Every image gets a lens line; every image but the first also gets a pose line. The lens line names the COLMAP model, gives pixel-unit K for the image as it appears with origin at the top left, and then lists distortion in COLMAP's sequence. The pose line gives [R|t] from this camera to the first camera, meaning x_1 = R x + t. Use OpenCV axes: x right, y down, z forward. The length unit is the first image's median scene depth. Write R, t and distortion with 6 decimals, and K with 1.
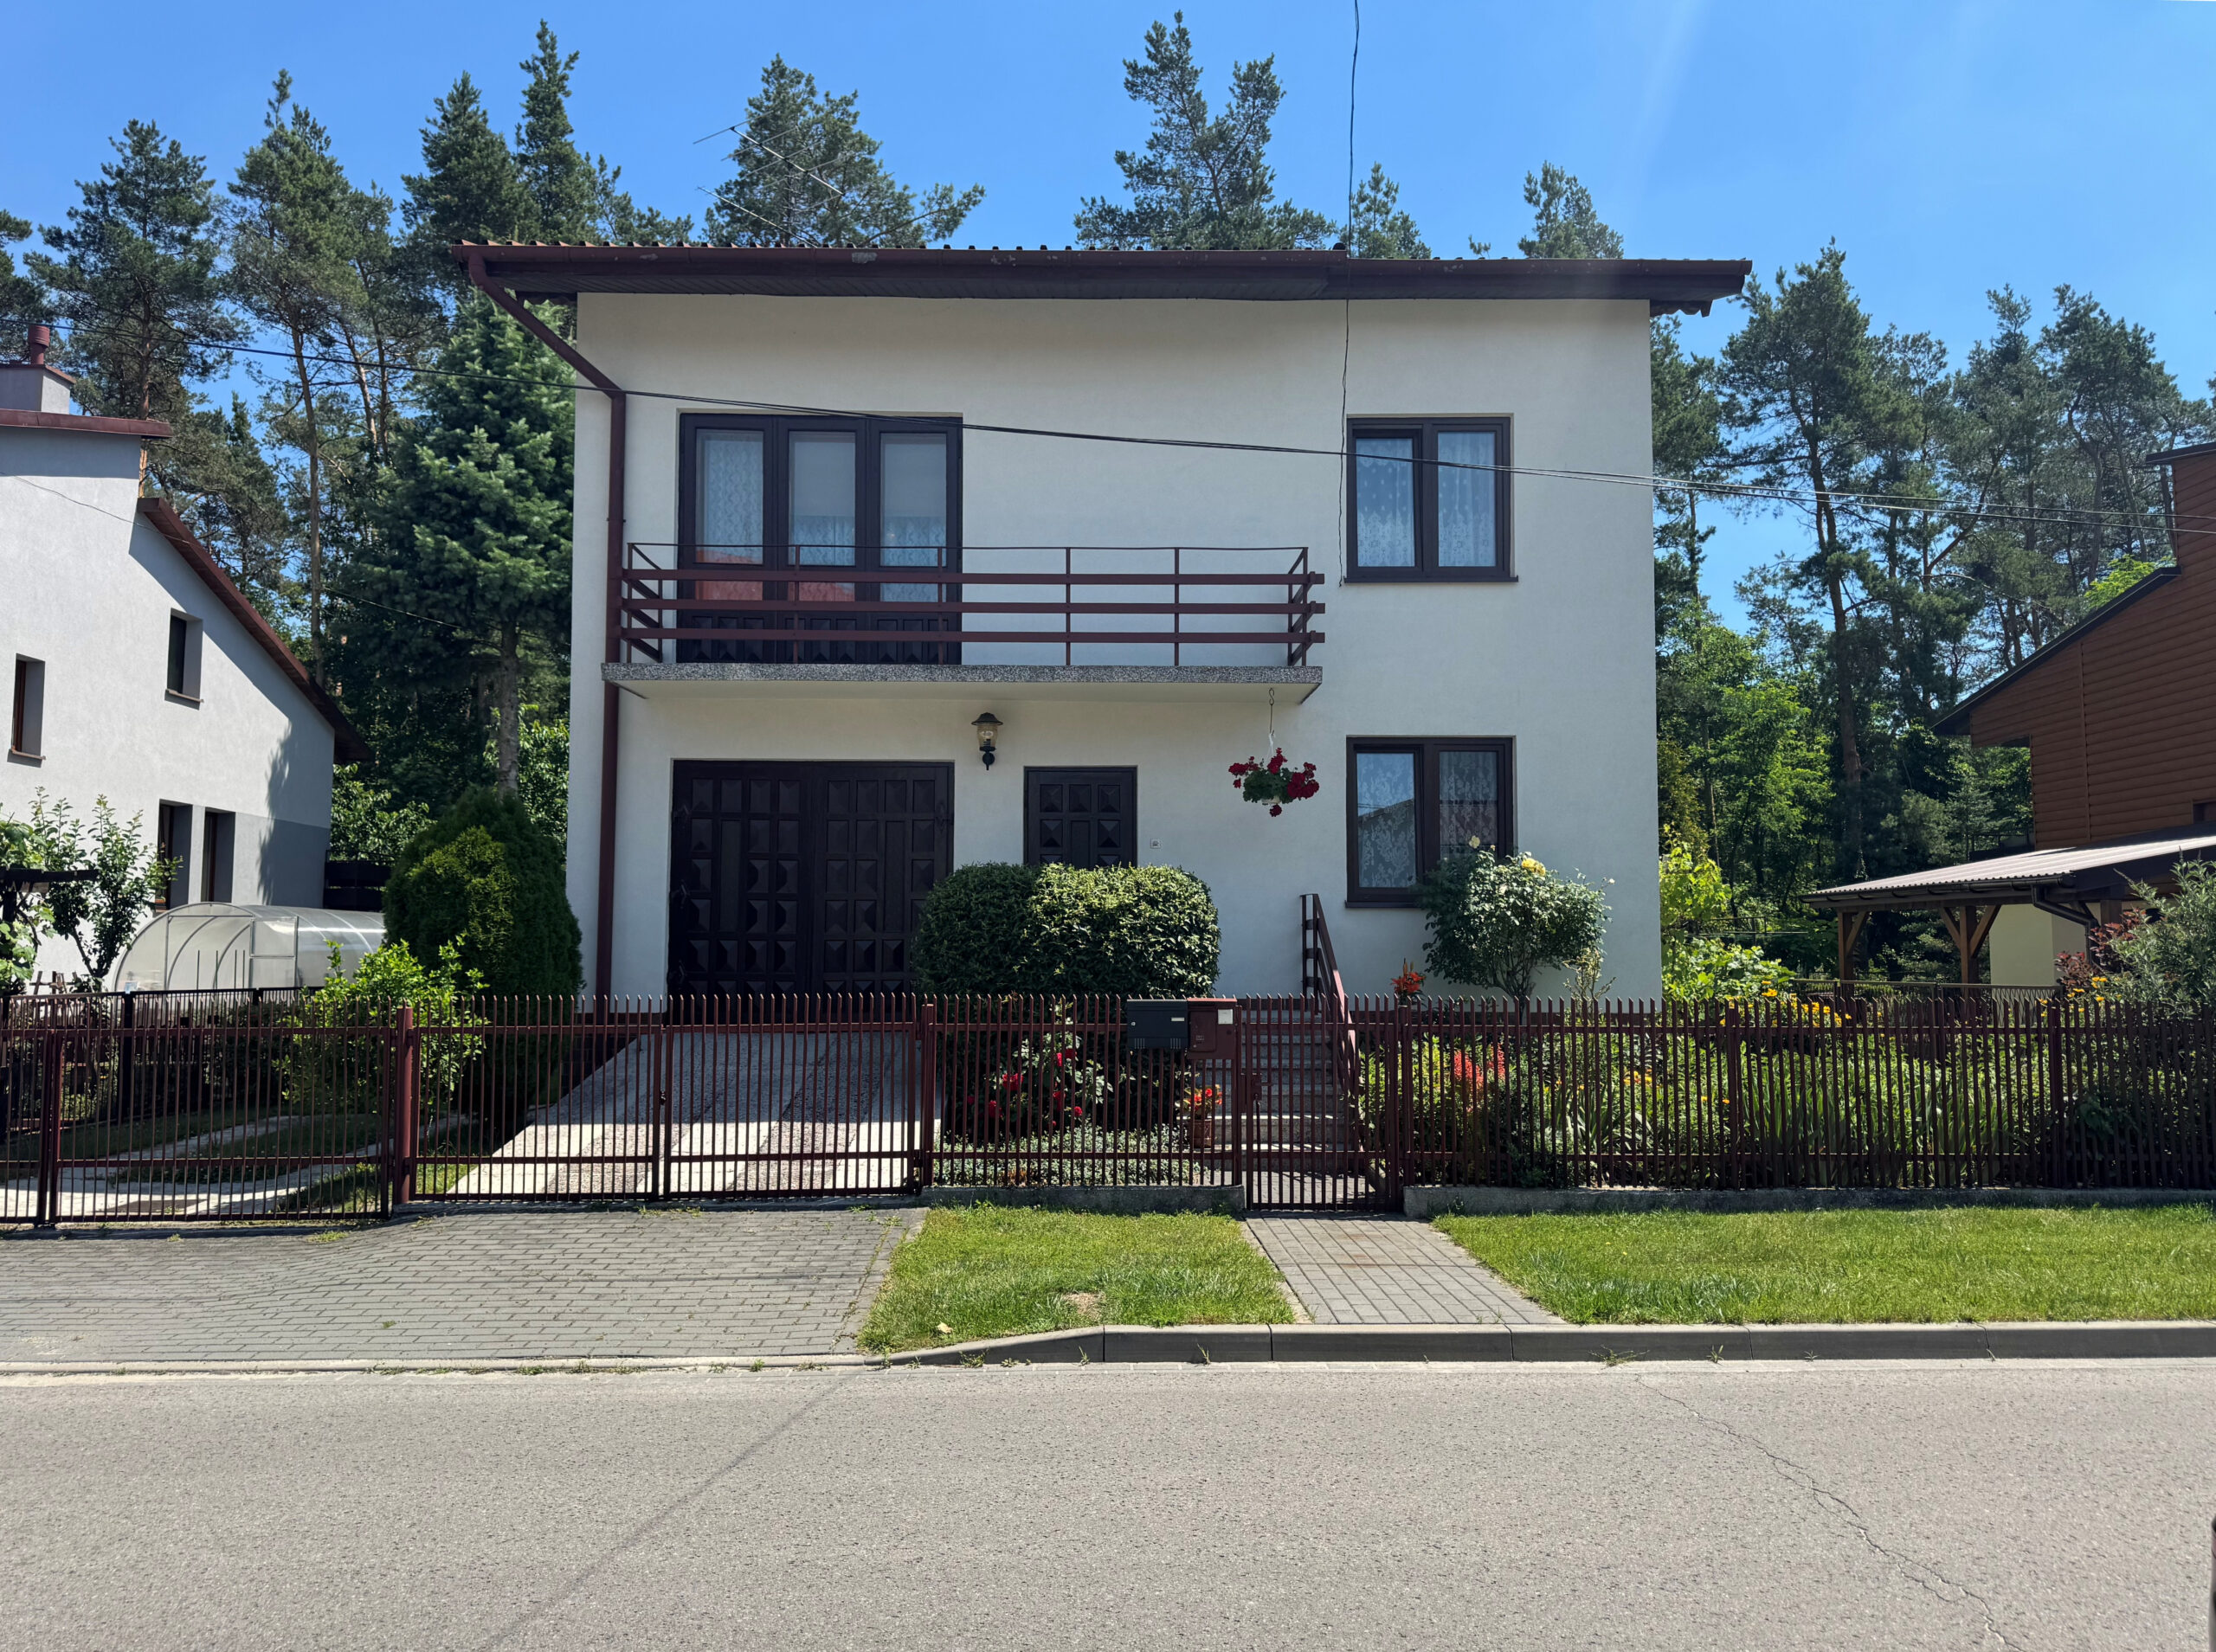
lens RADIAL K [[1684.0, 0, 1107.1], [0, 1684.0, 848.0], [0, 0, 1]] dist [0.109445, -0.194851]
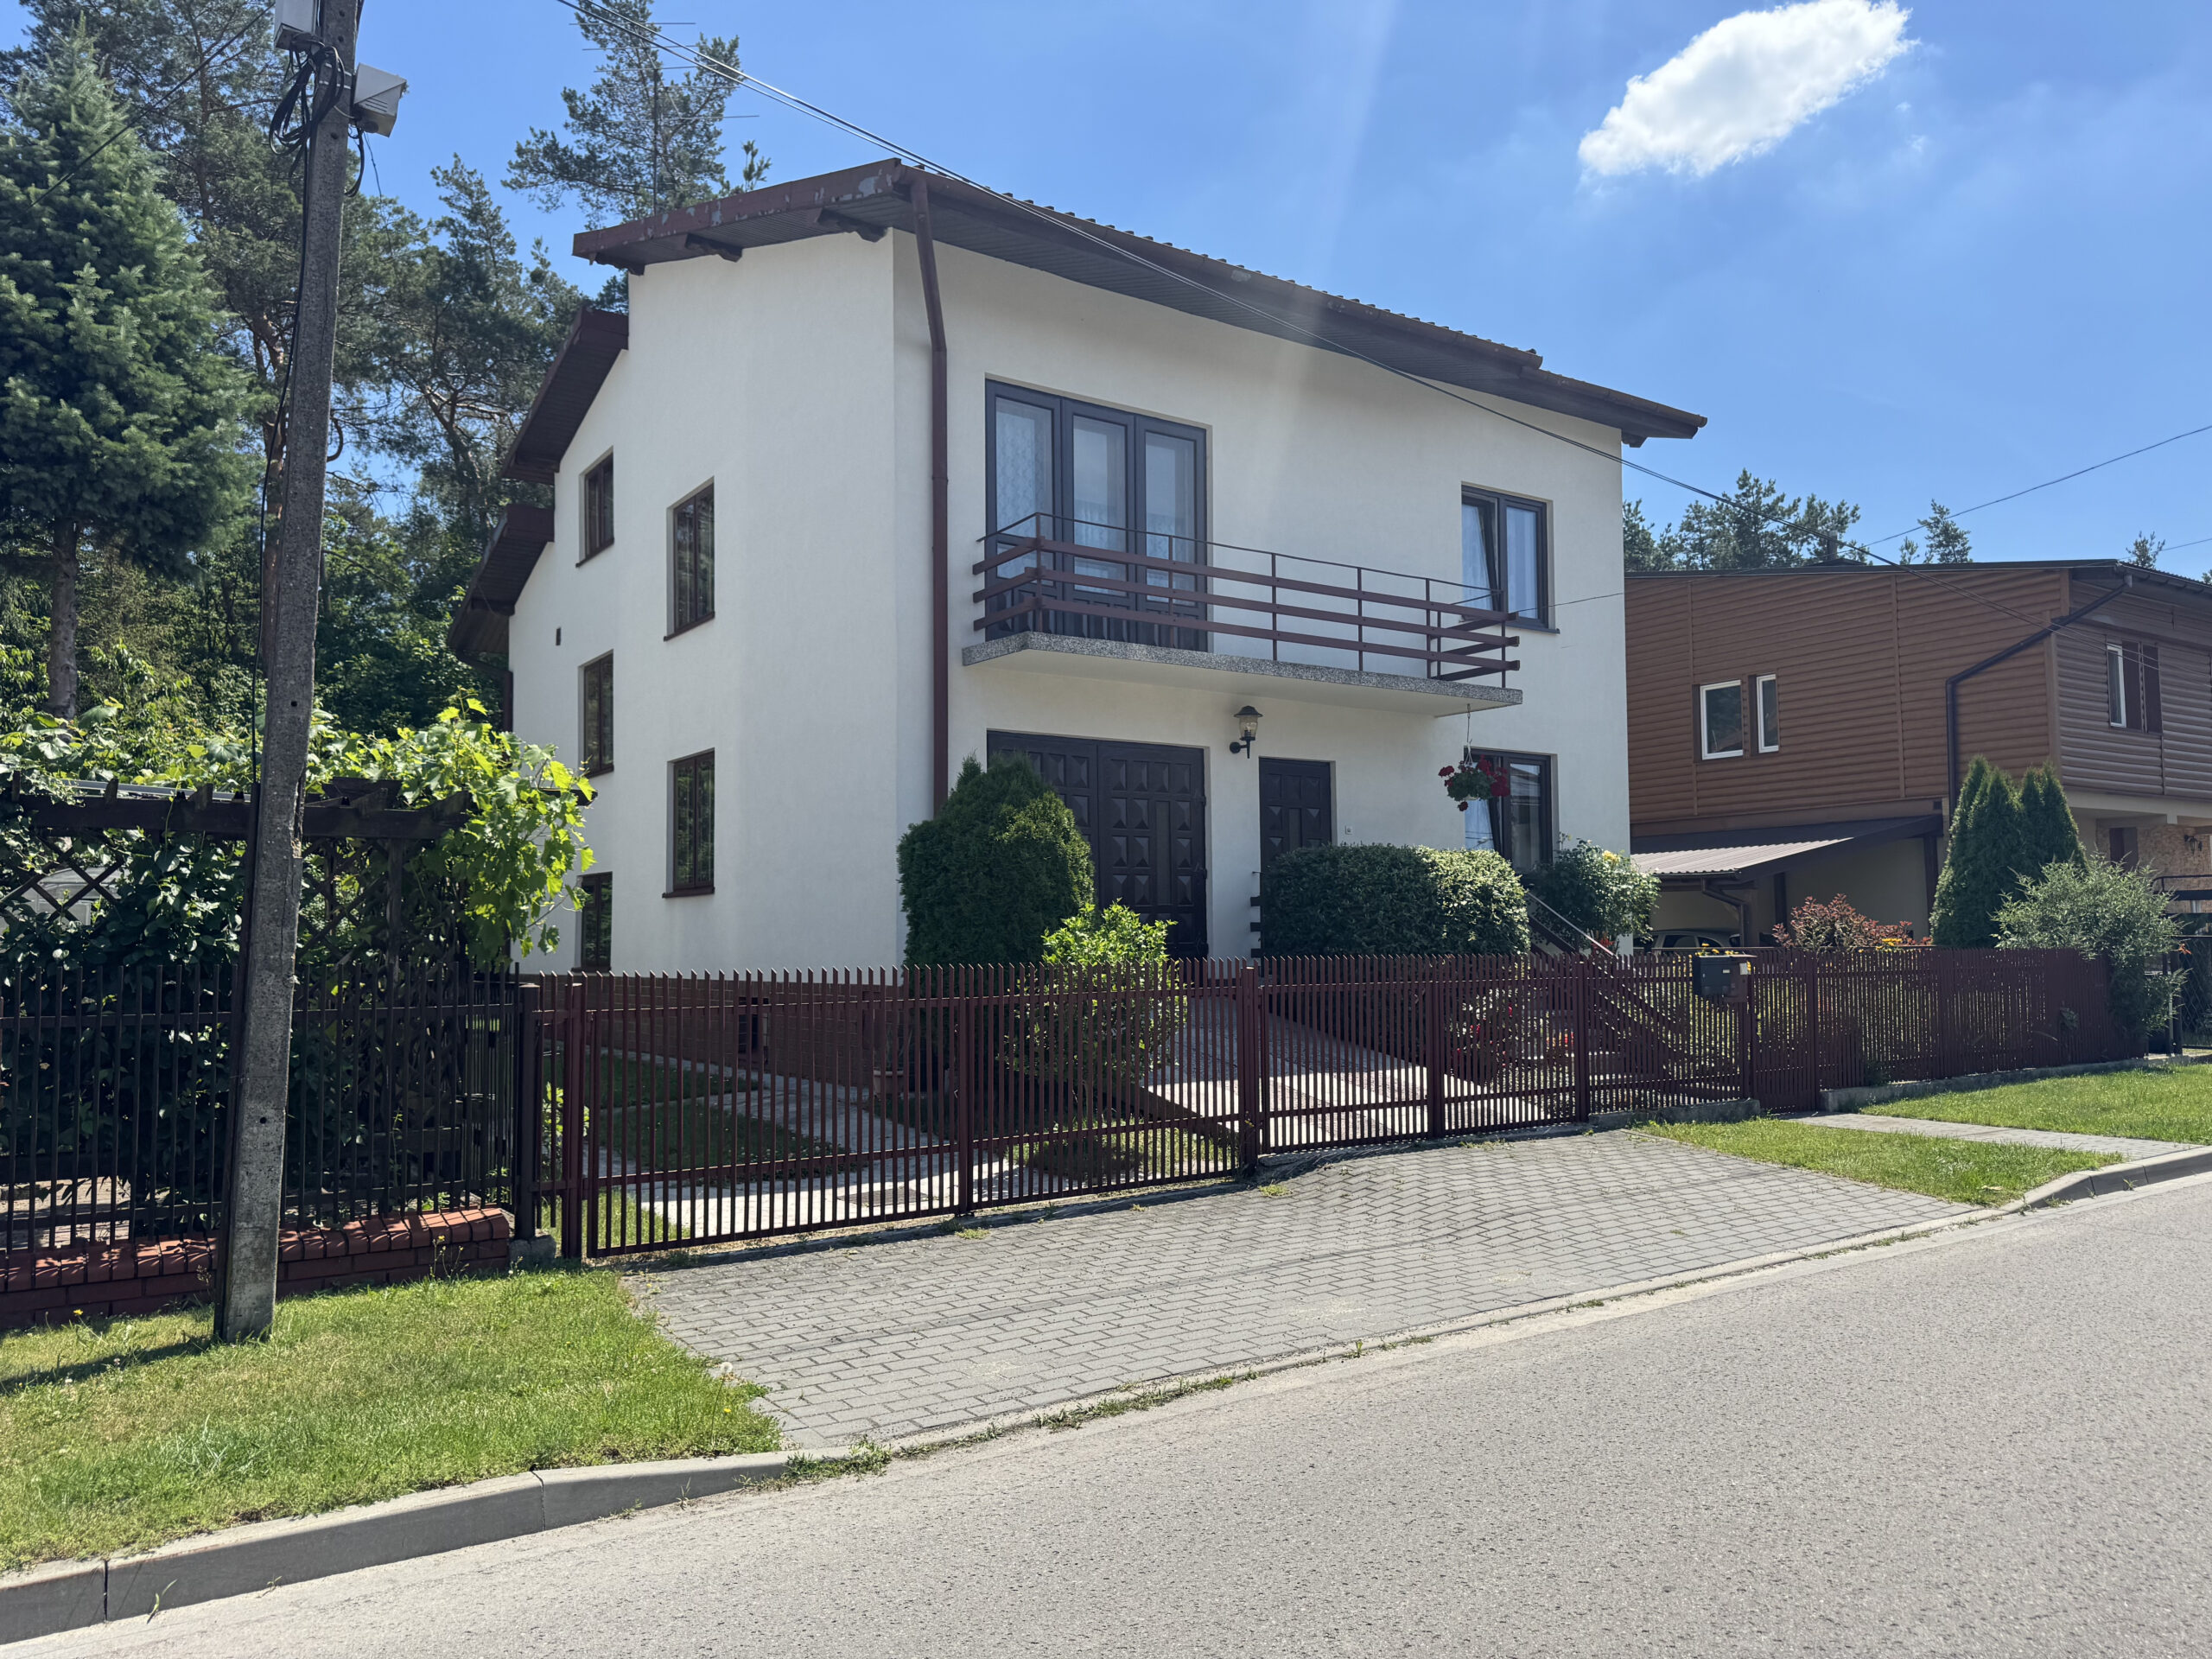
lens RADIAL K [[1714.8, 0, 1113.0], [0, 1714.8, 836.3], [0, 0, 1]] dist [0.029847, -0.008354]
pose [[0.812908, 0.031357, 0.581547, -0.757498], [-0.026603, 0.999506, -0.016707, 0.023730], [-0.581784, -0.001890, 0.813341, 0.148265]]
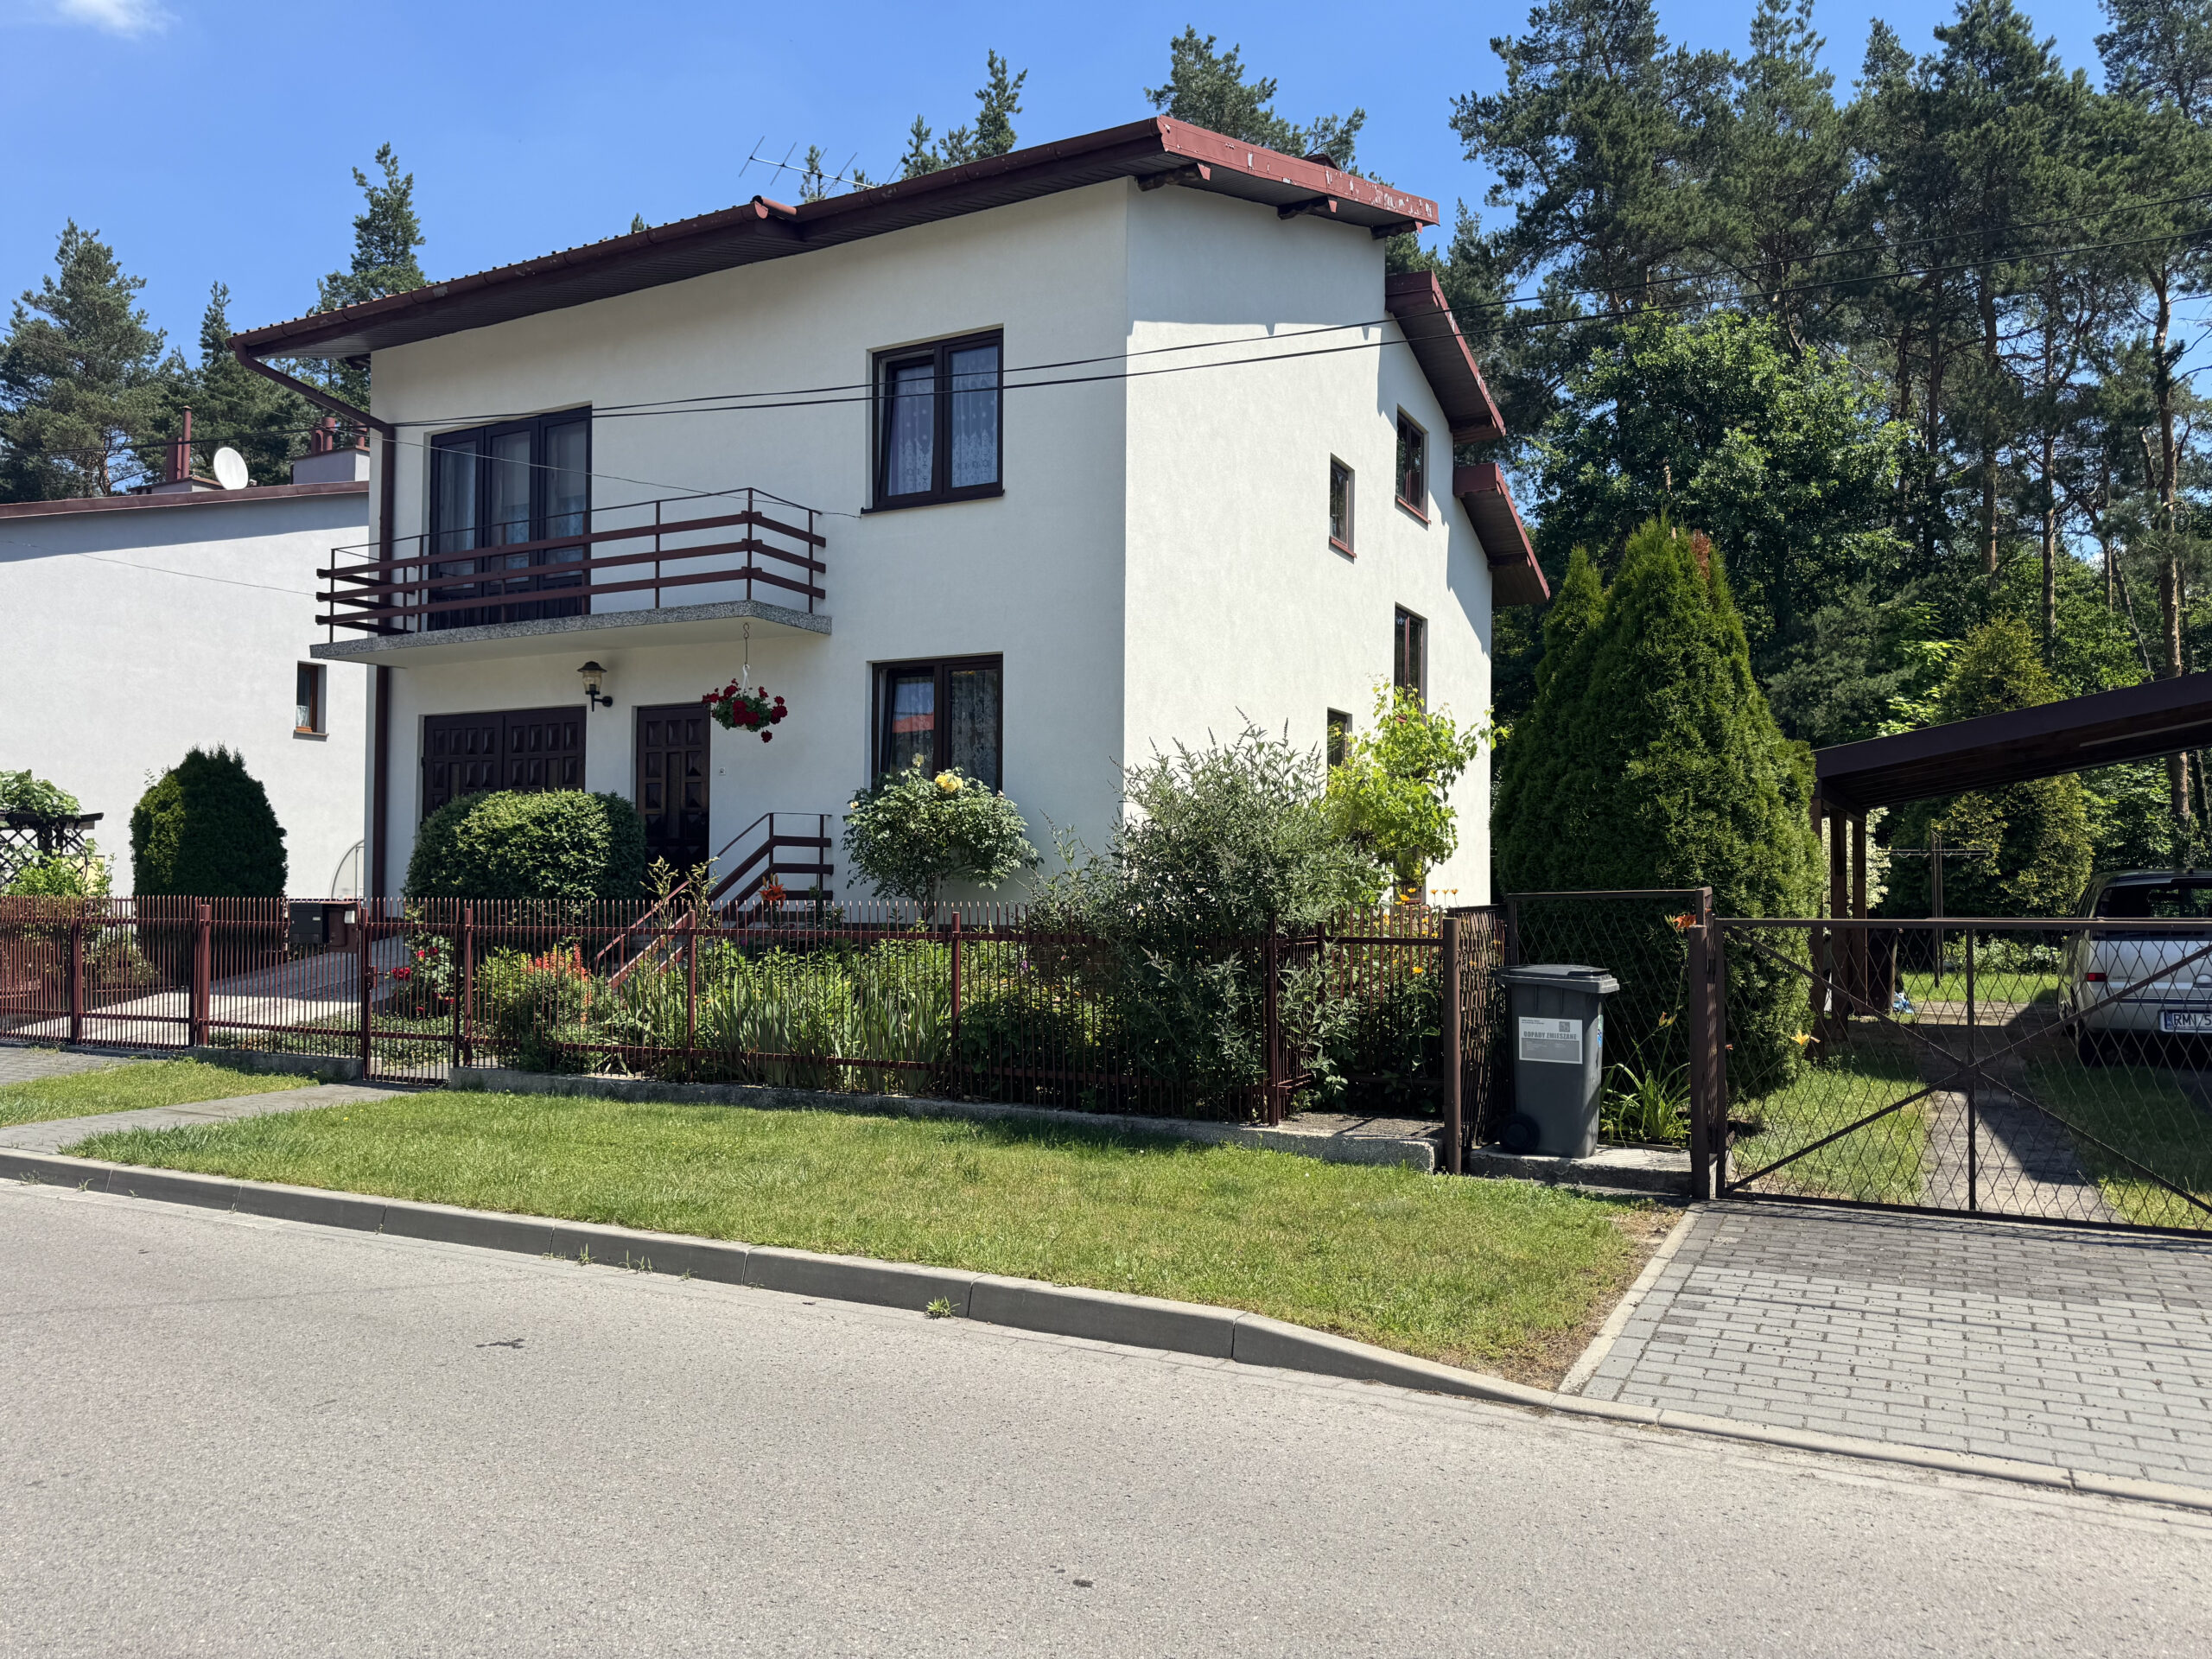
lens RADIAL K [[1714.8, 0, 1113.0], [0, 1714.8, 836.3], [0, 0, 1]] dist [0.029847, -0.008354]
pose [[0.860255, -0.011847, -0.509726, 0.805433], [0.023436, 0.999592, 0.016320, 0.027046], [0.509325, -0.025986, 0.860182, 0.167702]]
